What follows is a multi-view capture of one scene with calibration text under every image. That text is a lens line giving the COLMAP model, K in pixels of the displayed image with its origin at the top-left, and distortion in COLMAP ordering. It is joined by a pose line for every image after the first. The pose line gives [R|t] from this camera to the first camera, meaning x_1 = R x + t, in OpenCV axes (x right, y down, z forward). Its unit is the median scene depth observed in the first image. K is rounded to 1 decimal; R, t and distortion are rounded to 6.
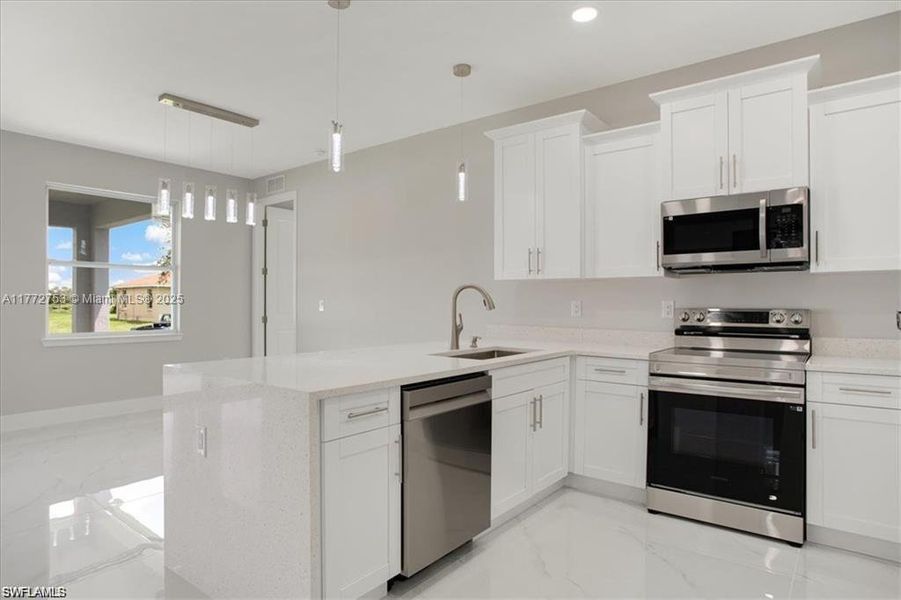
lens RADIAL K [[529.3, 0, 450.5], [0, 529.3, 300.0], [0, 0, 1]] dist [-0.044063, 0.034744]
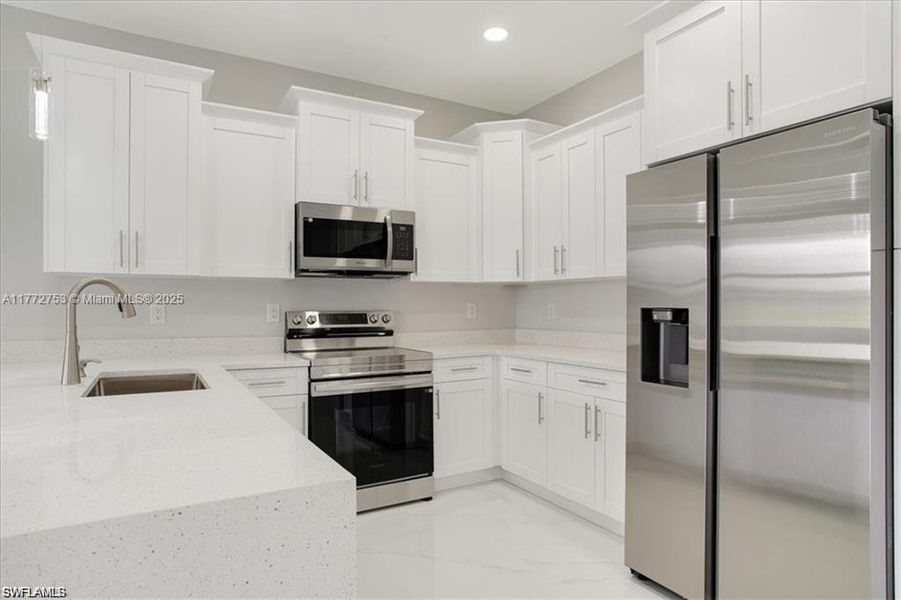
lens RADIAL K [[529.6, 0, 447.7], [0, 529.6, 304.8], [0, 0, 1]] dist [-0.069630, 0.060926]
pose [[0.385649, -0.001423, 0.922645, -0.387356], [0.000139, 0.999999, 0.001484, 0.001725], [-0.922646, -0.000444, 0.385649, 0.381959]]
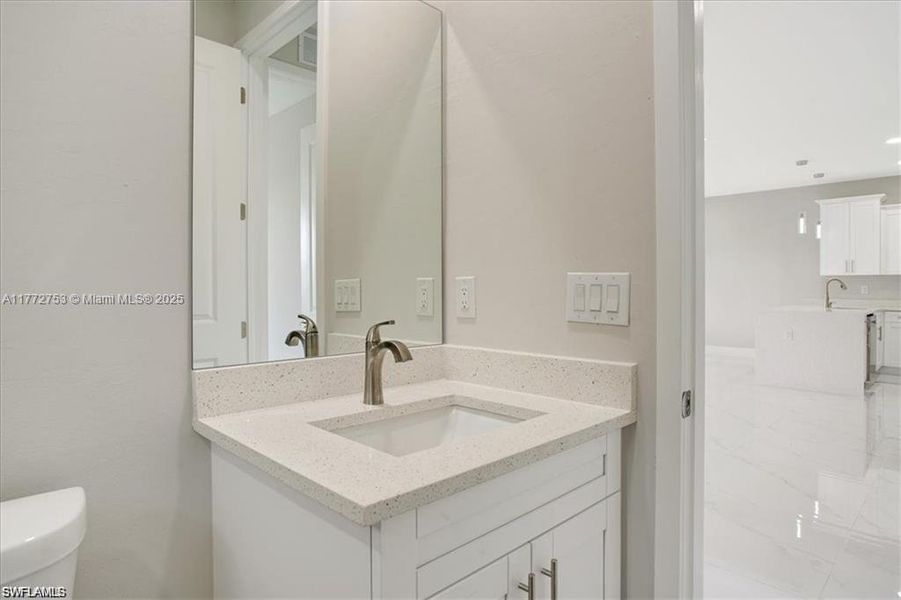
lens RADIAL K [[523.0, 0, 451.5], [0, 523.0, 295.2], [0, 0, 1]] dist [-0.004259, -0.000529]
pose [[0.992801, -0.005950, -0.119630, -1.319294], [0.007486, 0.999895, 0.012395, 0.001416], [0.119544, -0.013202, 0.992741, -1.383265]]
